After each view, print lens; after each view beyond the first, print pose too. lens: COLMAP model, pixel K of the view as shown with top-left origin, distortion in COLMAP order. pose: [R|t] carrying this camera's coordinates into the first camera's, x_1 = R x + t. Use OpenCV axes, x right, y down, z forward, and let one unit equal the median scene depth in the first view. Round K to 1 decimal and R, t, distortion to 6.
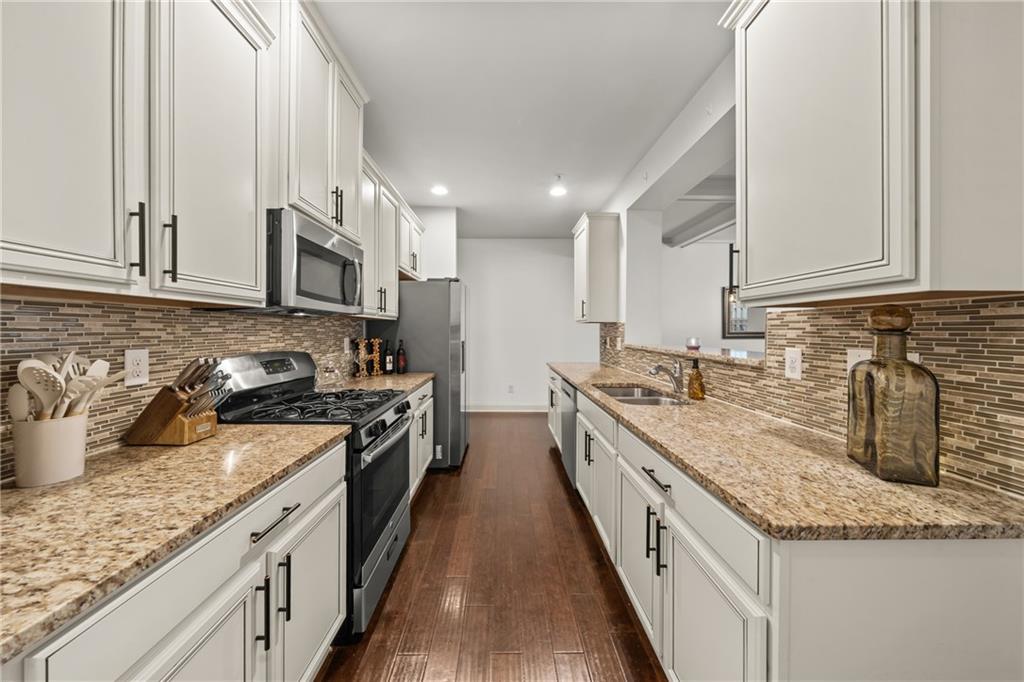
lens RADIAL K [[350.5, 0, 513.1], [0, 350.5, 332.4], [0, 0, 1]] dist [-0.004851, -0.000267]
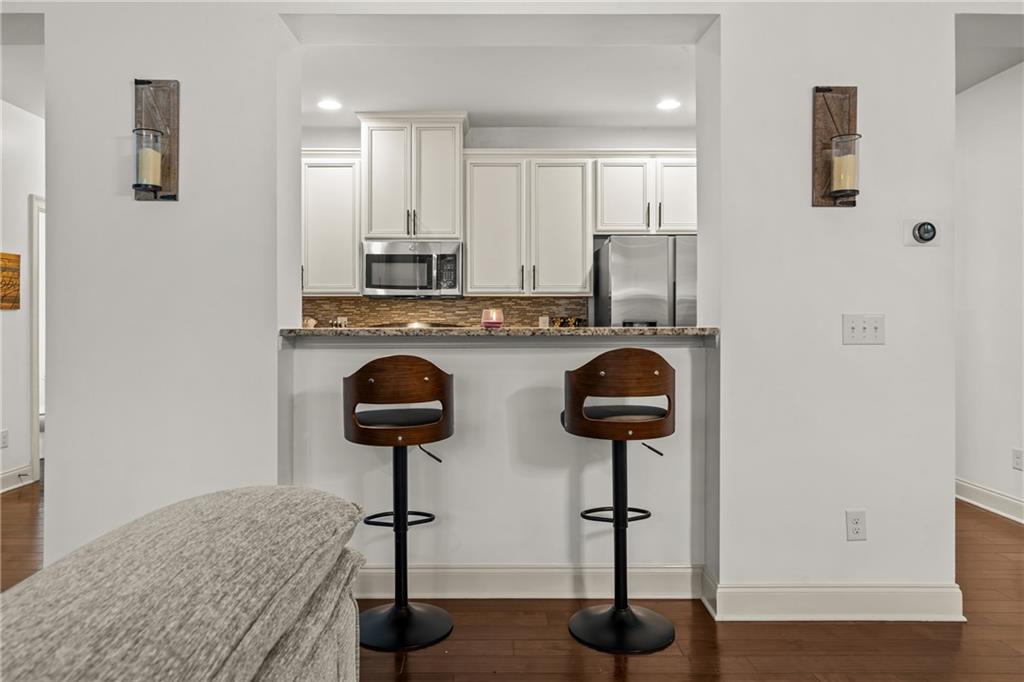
lens RADIAL K [[669.8, 0, 496.7], [0, 669.8, 306.6], [0, 0, 1]] dist [-0.003610, 0.000534]
pose [[-0.030878, -0.009196, -0.999481, 2.603655], [-0.006733, 0.999937, -0.008993, 0.009524], [0.999500, 0.006451, -0.030938, 1.668356]]
